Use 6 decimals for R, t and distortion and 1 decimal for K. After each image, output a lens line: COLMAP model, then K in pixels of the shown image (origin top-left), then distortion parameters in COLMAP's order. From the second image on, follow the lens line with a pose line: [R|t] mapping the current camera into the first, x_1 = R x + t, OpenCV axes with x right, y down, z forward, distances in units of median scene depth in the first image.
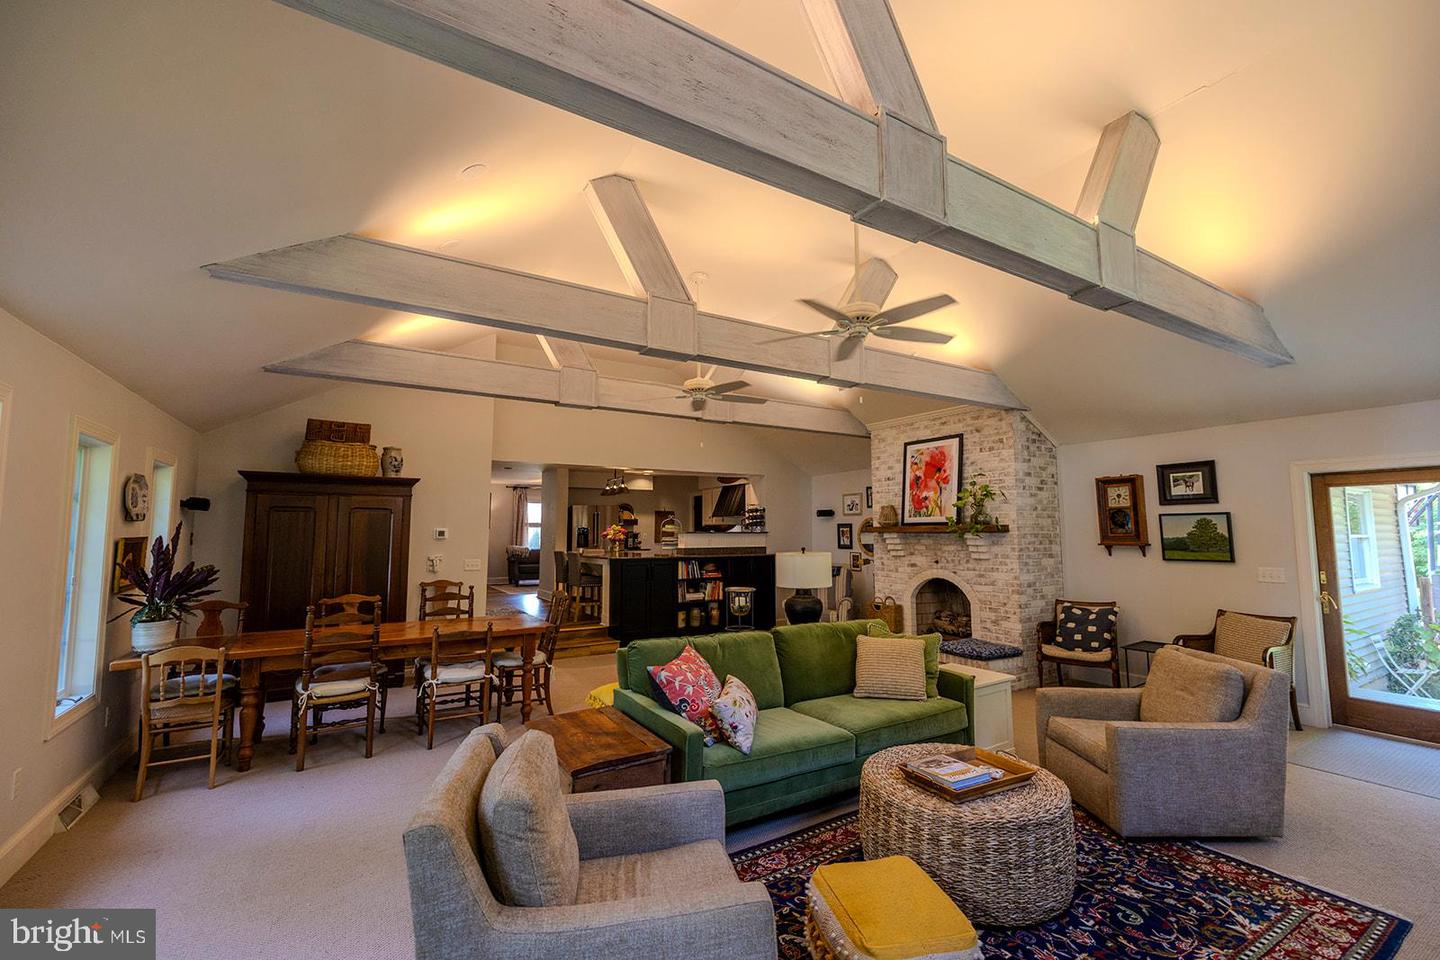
lens RADIAL K [[601.1, 0, 731.5], [0, 601.1, 477.5], [0, 0, 1]] dist [0.003845, 0.000462]
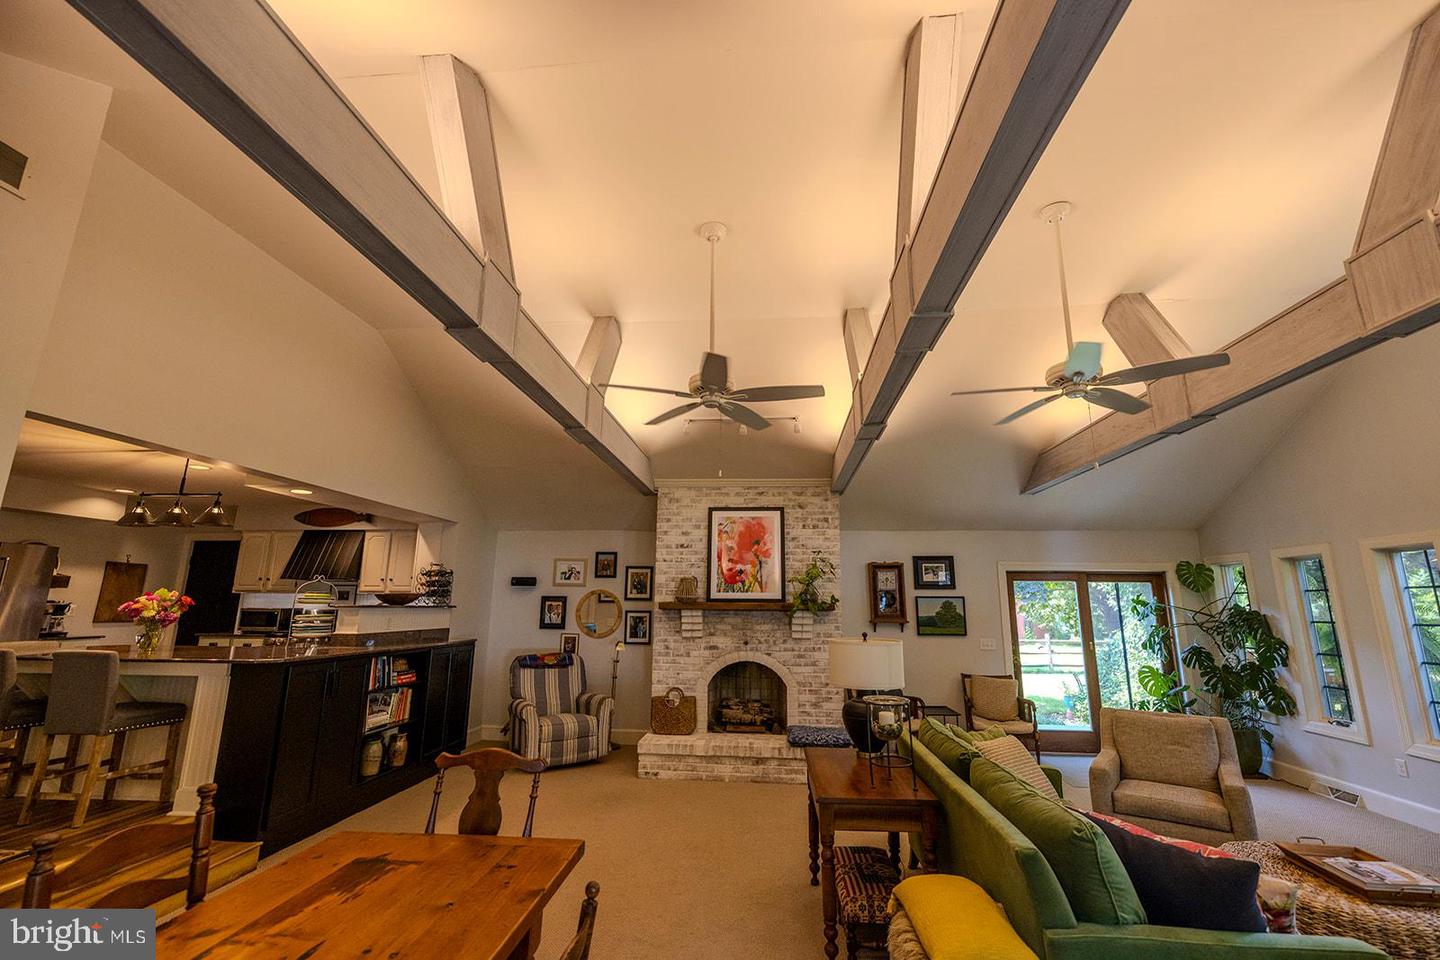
lens RADIAL K [[601.1, 0, 716.1], [0, 601.1, 476.9], [0, 0, 1]] dist [0.003845, 0.000462]
pose [[0.601400, 0.176239, 0.779267, -0.447212], [-0.083725, 0.983899, -0.157903, 0.041347], [-0.794549, 0.029719, 0.606473, 0.486682]]
